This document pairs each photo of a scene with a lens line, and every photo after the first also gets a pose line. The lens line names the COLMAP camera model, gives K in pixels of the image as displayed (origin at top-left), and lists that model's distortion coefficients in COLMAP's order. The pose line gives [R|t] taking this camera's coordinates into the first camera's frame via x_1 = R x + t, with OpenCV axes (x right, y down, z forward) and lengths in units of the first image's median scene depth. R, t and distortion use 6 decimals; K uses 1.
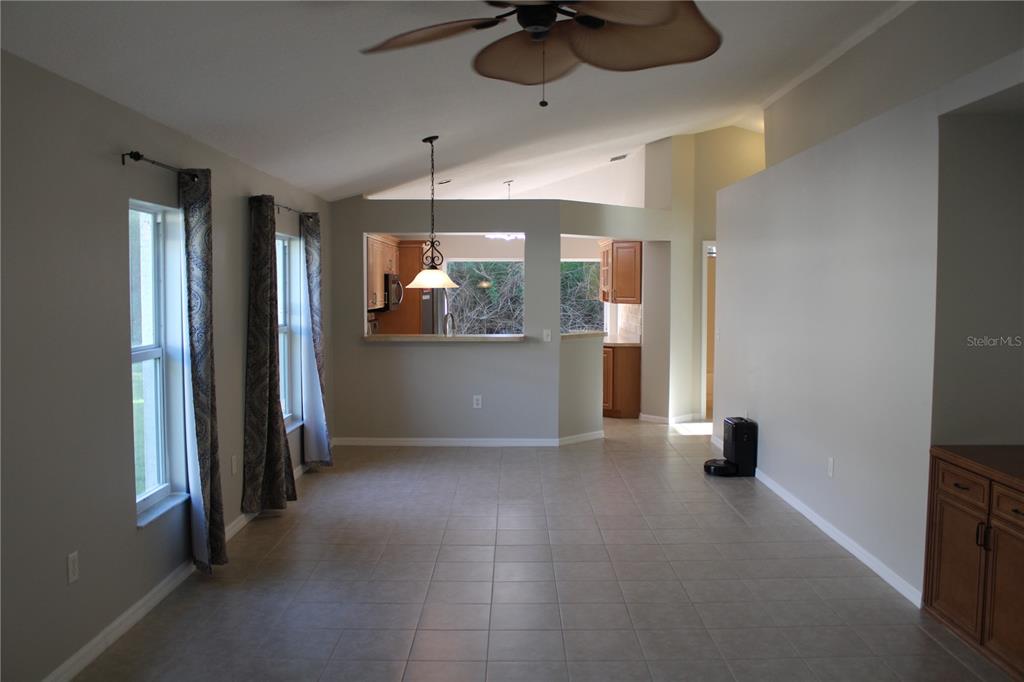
lens RADIAL K [[859.9, 0, 519.6], [0, 859.9, 336.7], [0, 0, 1]] dist [-0.163475, 0.143960]
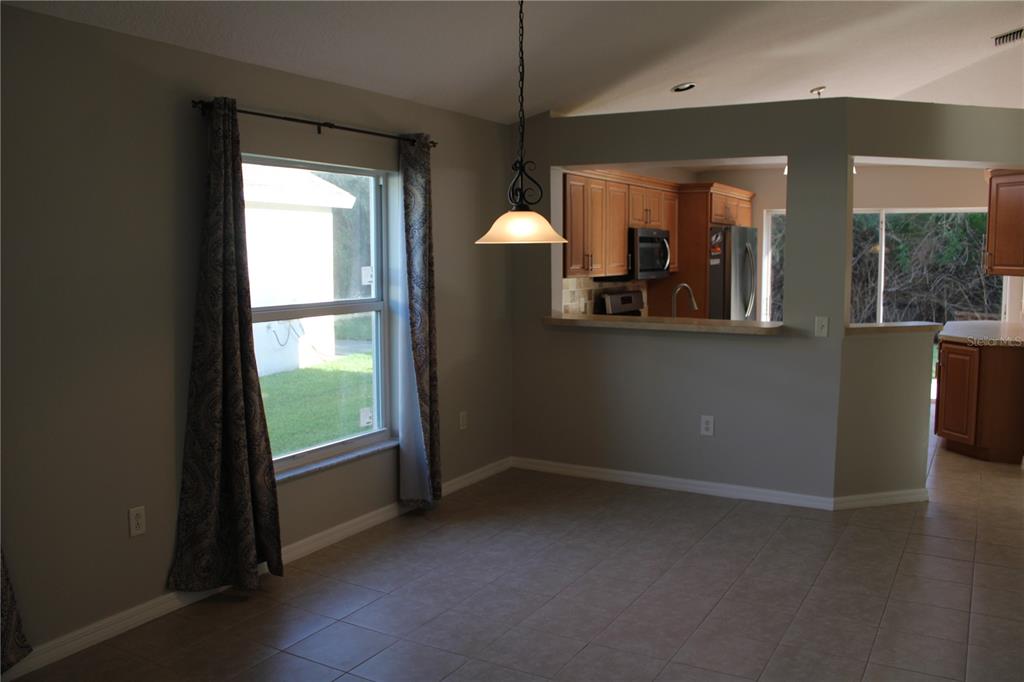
lens RADIAL K [[859.9, 0, 519.6], [0, 859.9, 336.7], [0, 0, 1]] dist [-0.163475, 0.143960]
pose [[0.865121, 0.046628, -0.499392, 0.143820], [-0.026221, 0.998512, 0.047807, -0.016938], [0.500878, -0.028264, 0.865056, 0.383168]]
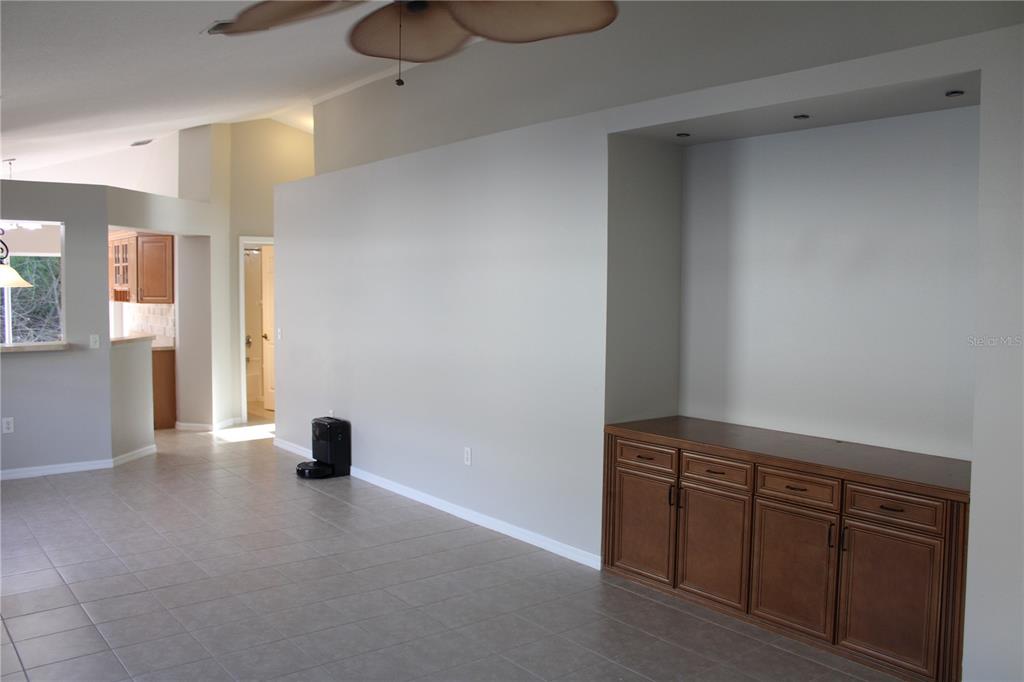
lens RADIAL K [[859.9, 0, 519.6], [0, 859.9, 336.7], [0, 0, 1]] dist [-0.163475, 0.143960]
pose [[0.786899, -0.035143, 0.616080, -0.146754], [0.032838, 0.999347, 0.015063, -0.004863], [-0.616207, 0.008378, 0.787539, 0.074062]]
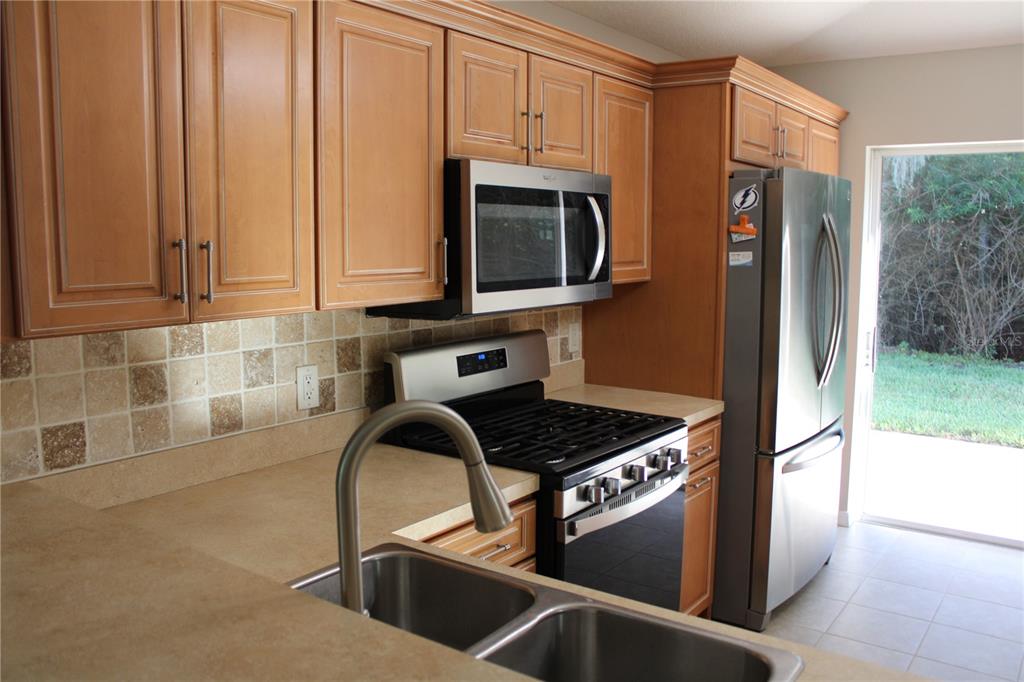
lens RADIAL K [[859.9, 0, 519.6], [0, 859.9, 336.7], [0, 0, 1]] dist [-0.163475, 0.143960]
pose [[0.808272, 0.070967, -0.584517, -0.000295], [-0.037120, 0.996877, 0.069703, -0.048273], [0.587638, -0.034642, 0.808382, 0.944771]]
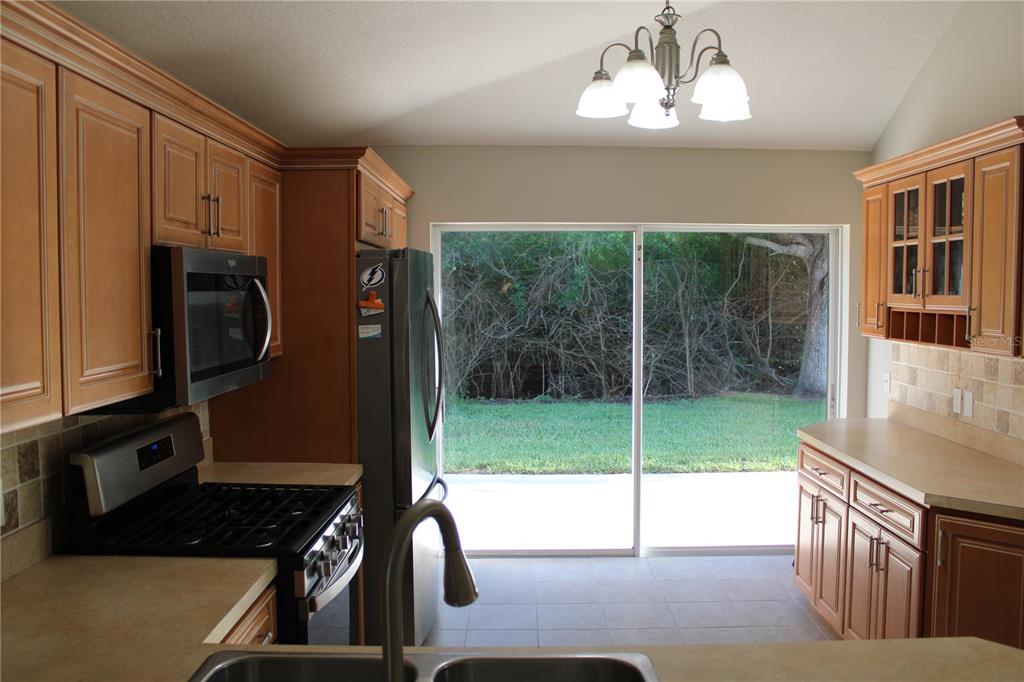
lens RADIAL K [[859.9, 0, 519.6], [0, 859.9, 336.7], [0, 0, 1]] dist [-0.163475, 0.143960]
pose [[0.999965, -0.003157, -0.007763, -0.067933], [0.003133, 0.999990, -0.003124, -0.055938], [0.007773, 0.003099, 0.999965, 0.898082]]
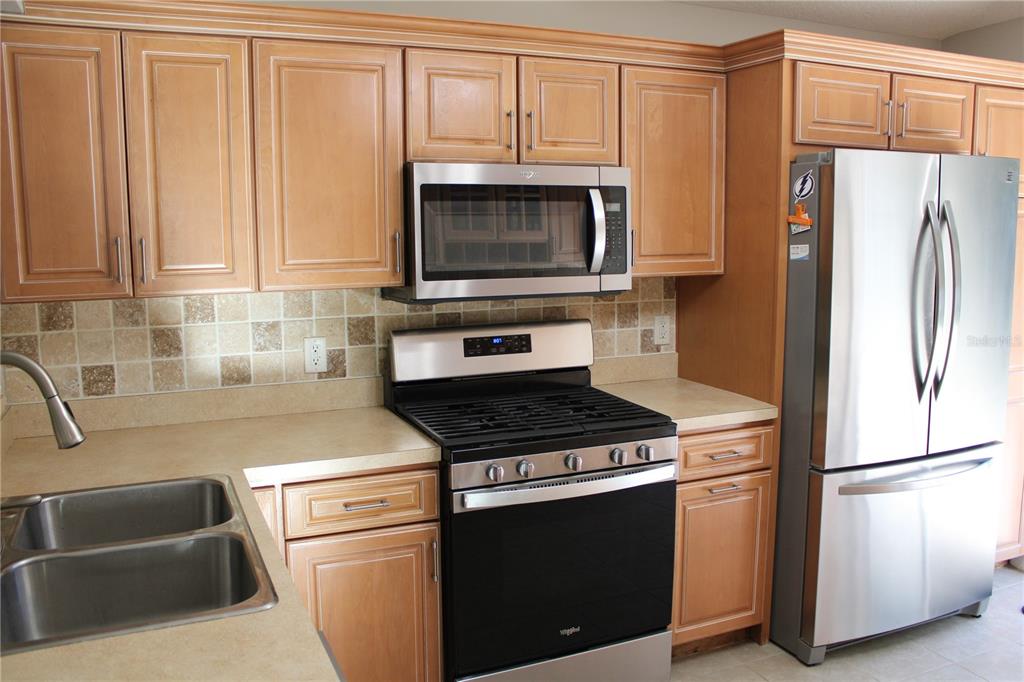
lens RADIAL K [[859.9, 0, 519.6], [0, 859.9, 336.7], [0, 0, 1]] dist [-0.163475, 0.143960]
pose [[0.402221, 0.117338, -0.907992, 0.122741], [-0.047272, 0.993092, 0.107395, -0.057408], [0.914322, -0.000274, 0.404989, 1.065702]]
